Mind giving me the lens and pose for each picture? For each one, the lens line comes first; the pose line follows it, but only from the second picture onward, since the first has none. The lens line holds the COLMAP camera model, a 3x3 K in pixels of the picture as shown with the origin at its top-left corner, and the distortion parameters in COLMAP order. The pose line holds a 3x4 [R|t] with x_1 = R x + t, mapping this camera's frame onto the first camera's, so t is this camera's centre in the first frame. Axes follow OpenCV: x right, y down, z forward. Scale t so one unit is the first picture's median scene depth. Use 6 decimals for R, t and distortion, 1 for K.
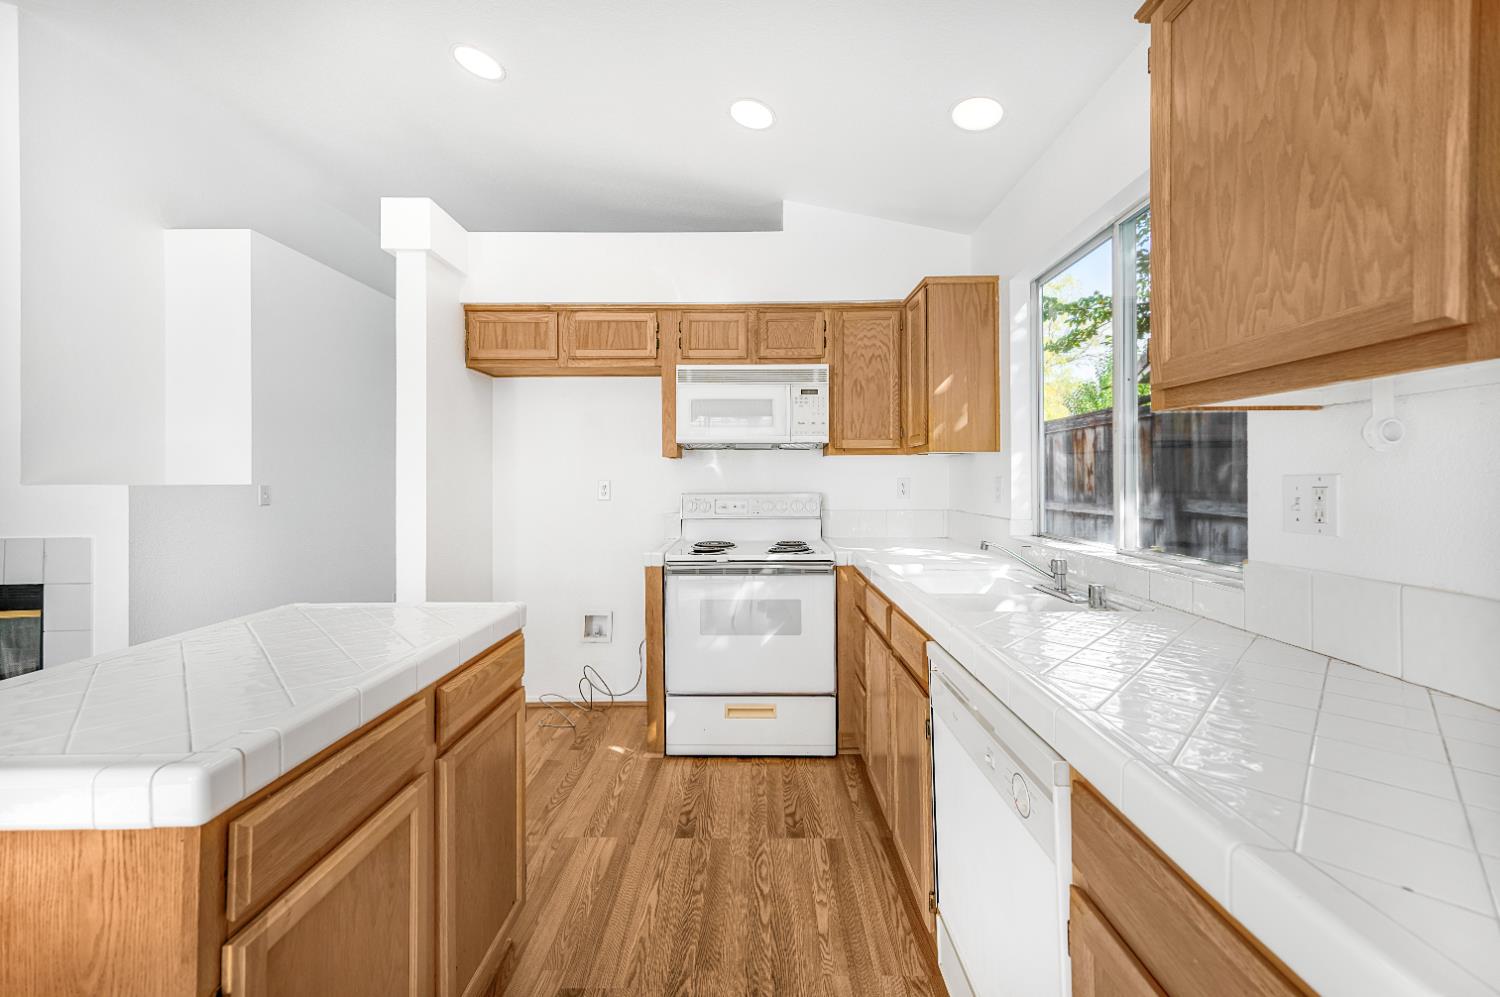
lens RADIAL K [[589.6, 0, 754.7], [0, 589.6, 477.0], [0, 0, 1]] dist [-0.004528, 0.000840]
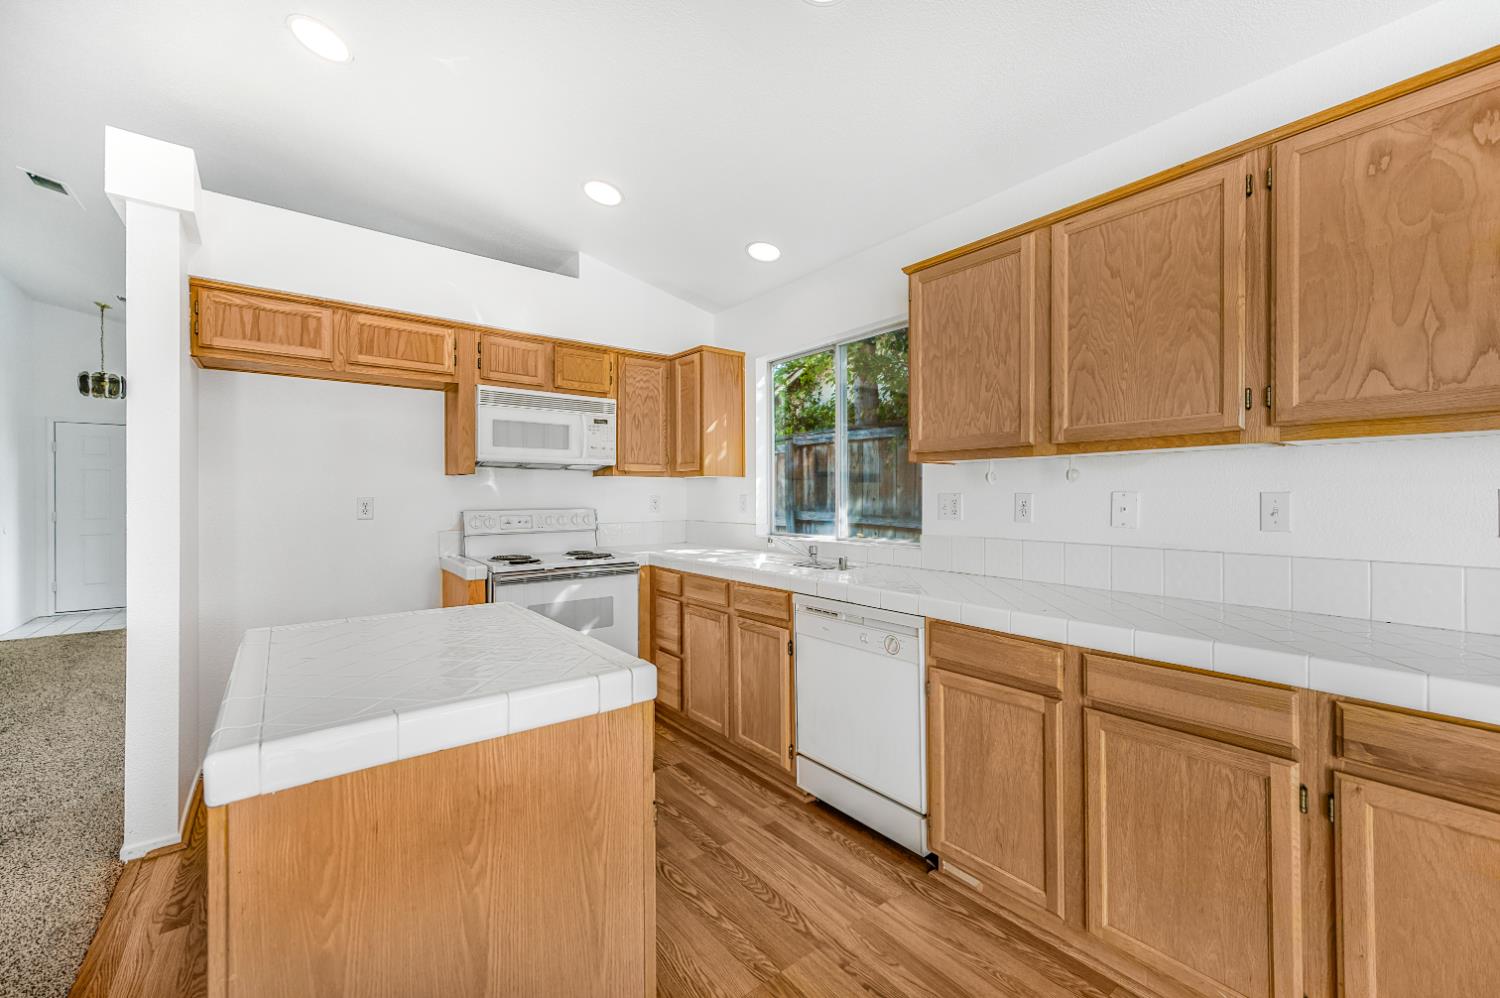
lens RADIAL K [[589.6, 0, 762.0], [0, 589.6, 498.2], [0, 0, 1]] dist [-0.004528, 0.000840]
pose [[0.775601, -0.000028, 0.631224, -0.400581], [-0.001621, 0.999997, 0.002035, 0.005173], [-0.631222, -0.002602, 0.775598, -0.112874]]
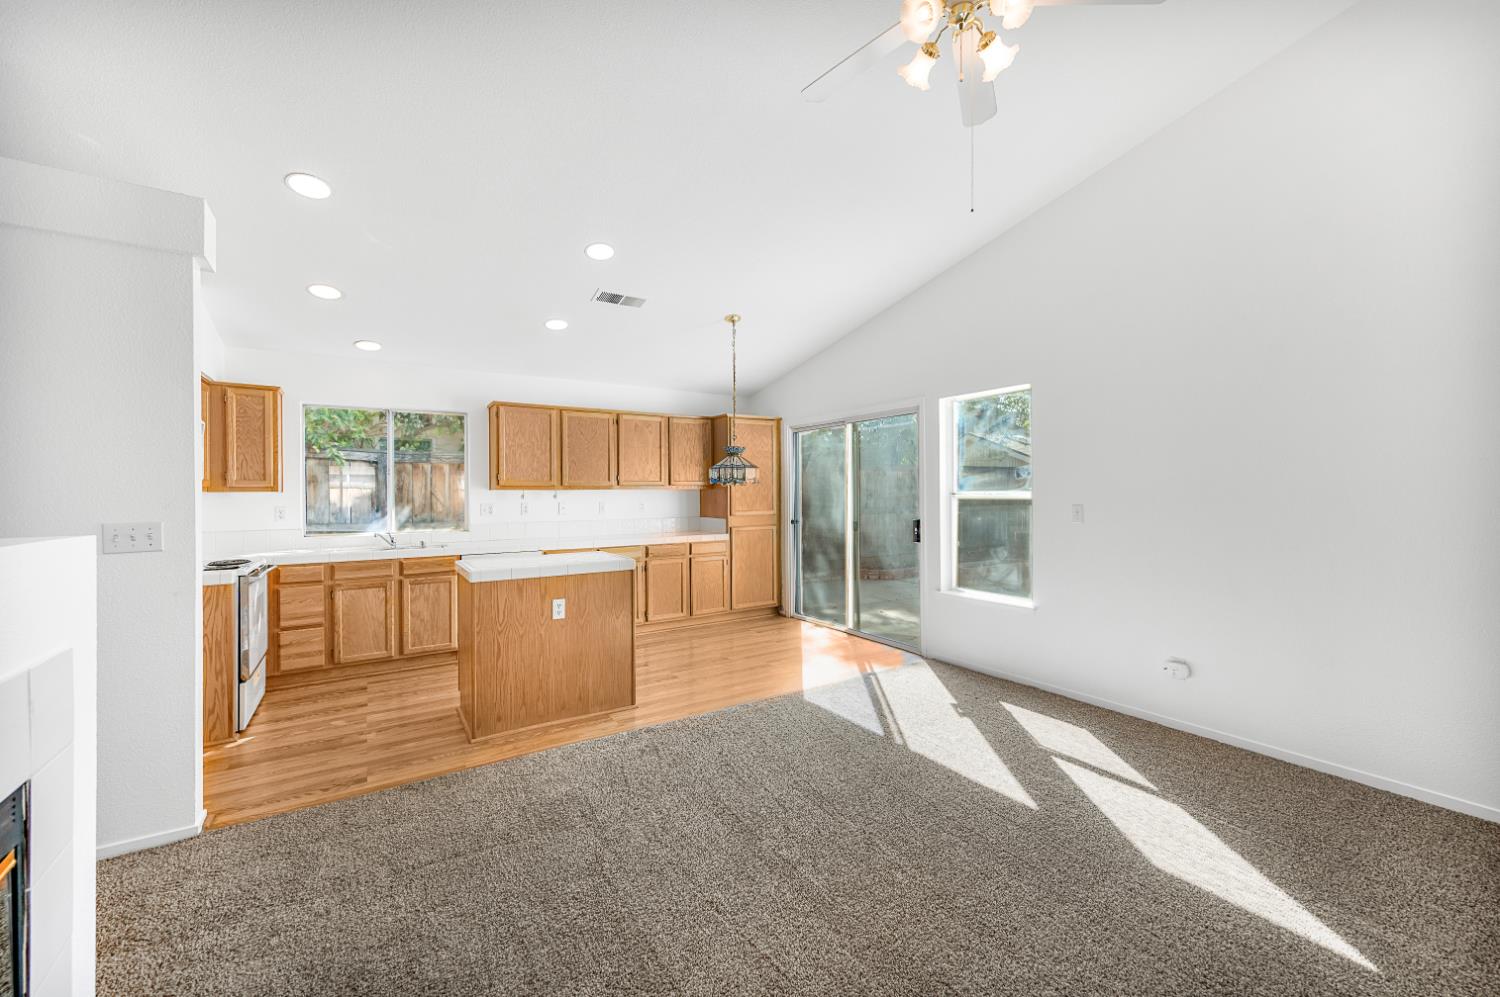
lens RADIAL K [[589.6, 0, 756.5], [0, 589.6, 492.1], [0, 0, 1]] dist [-0.004528, 0.000840]
pose [[-0.553678, 0.013353, 0.832624, -1.629585], [0.010169, 0.999905, -0.009273, -0.011316], [-0.832669, 0.003333, -0.553762, 0.705358]]
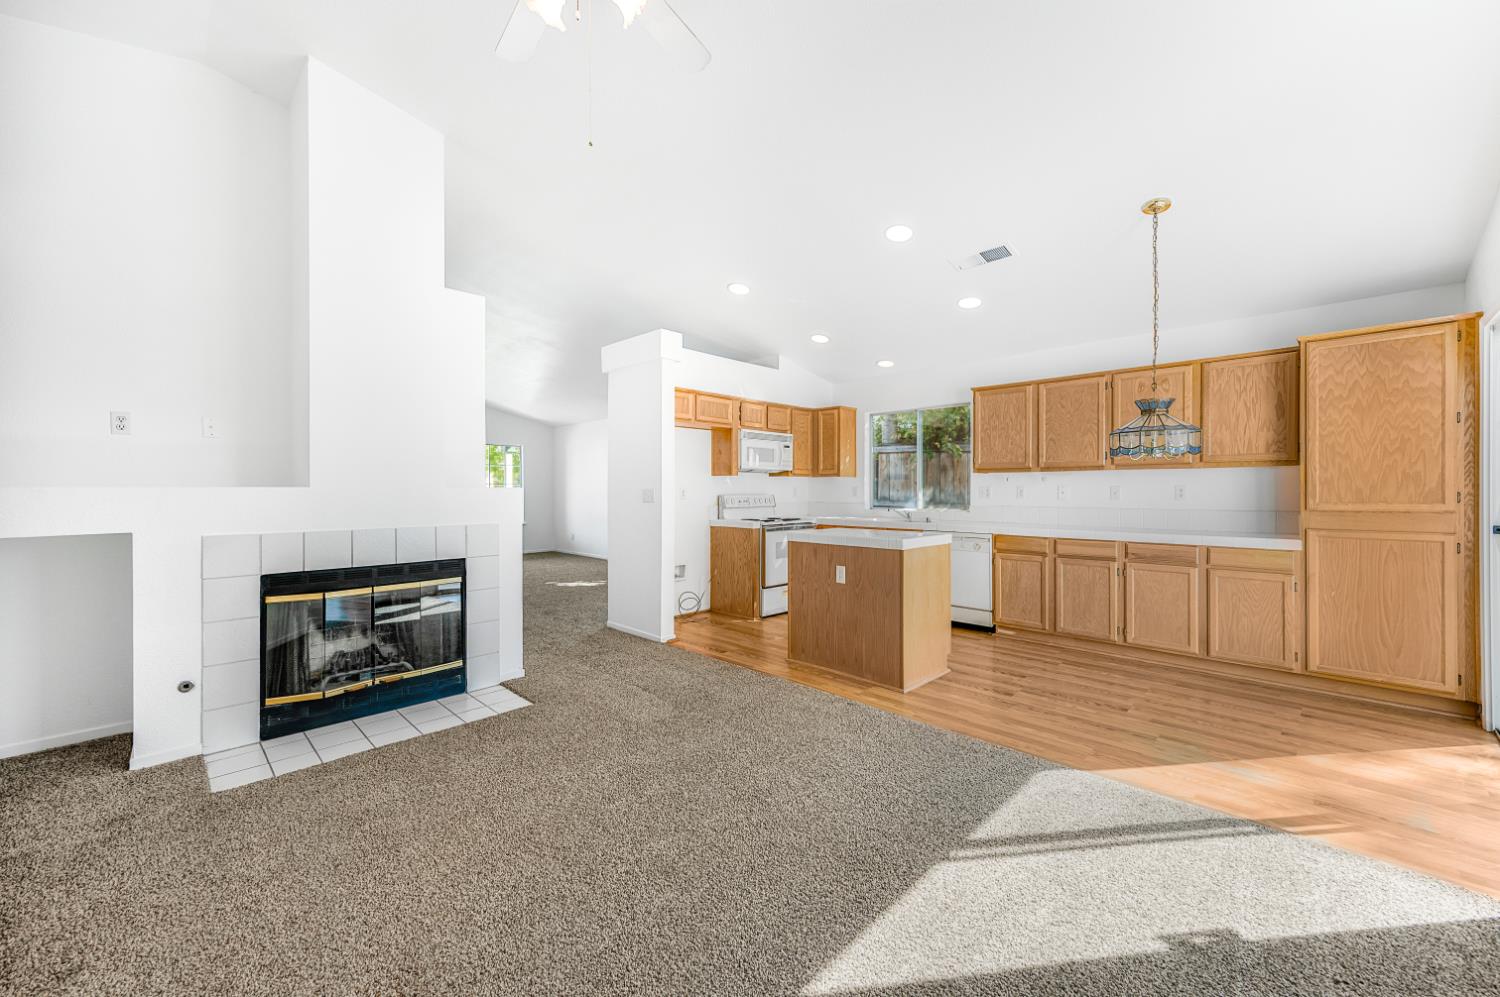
lens RADIAL K [[589.6, 0, 747.3], [0, 589.6, 490.0], [0, 0, 1]] dist [-0.004528, 0.000840]
pose [[0.706013, 0.004831, 0.708183, -1.528739], [-0.004336, 0.999987, -0.002499, 0.018815], [-0.708186, -0.001306, 0.706025, -0.411623]]
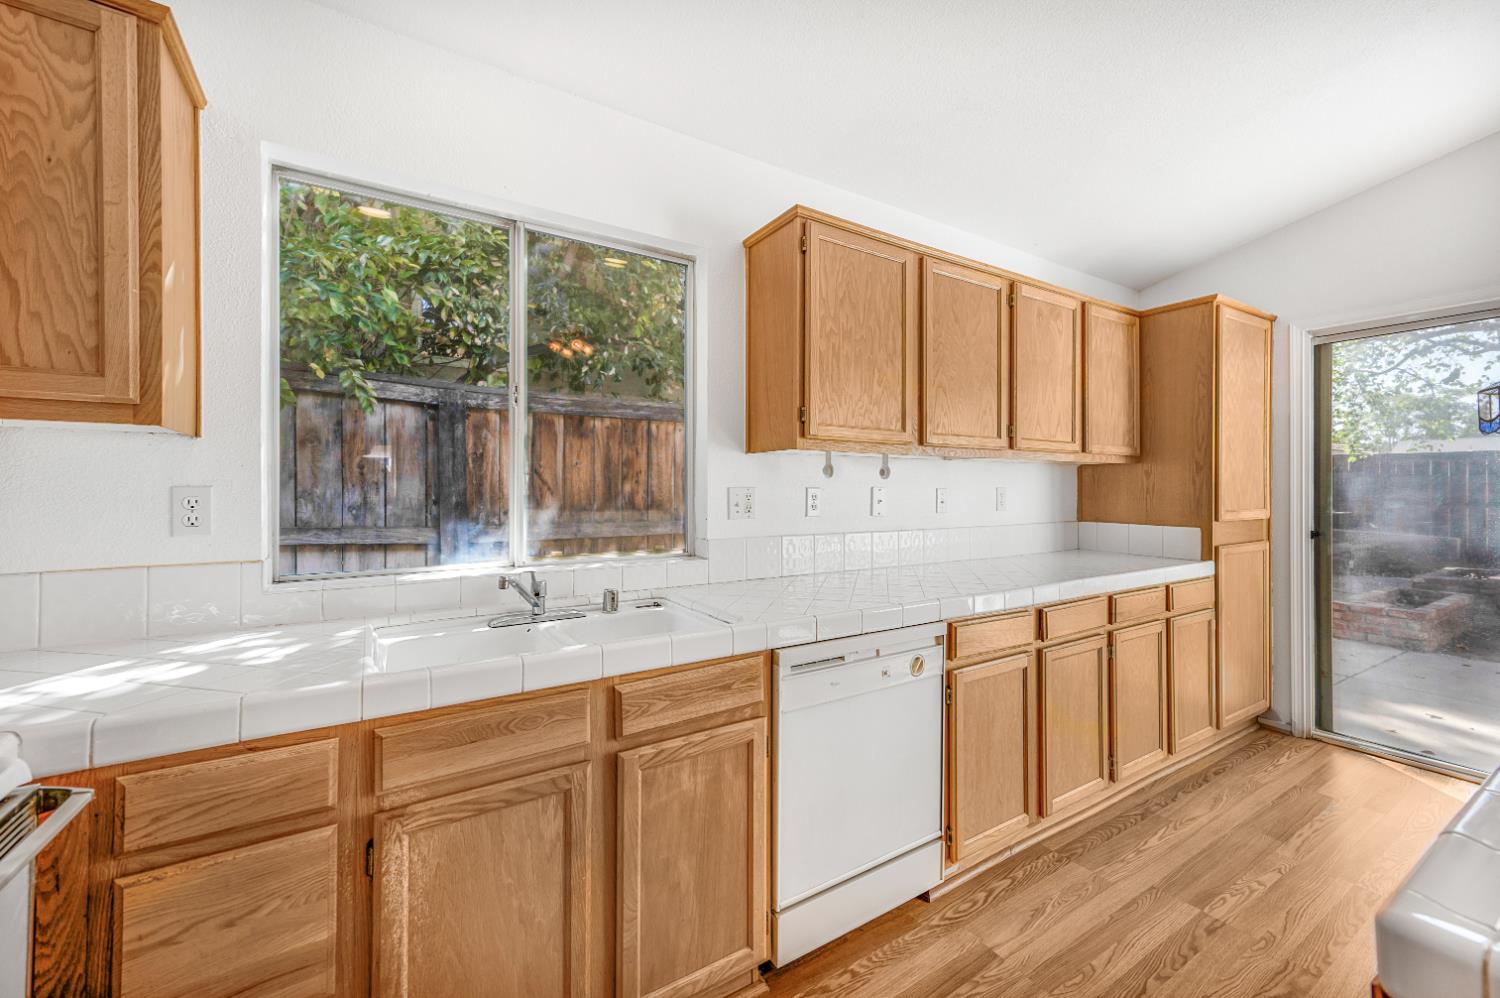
lens RADIAL K [[589.6, 0, 737.7], [0, 589.6, 488.5], [0, 0, 1]] dist [-0.004528, 0.000840]
pose [[-0.529920, 0.009612, 0.847993, -0.252950], [0.001441, 0.999945, -0.010434, 0.007973], [-0.848046, -0.004308, -0.529905, 0.774357]]
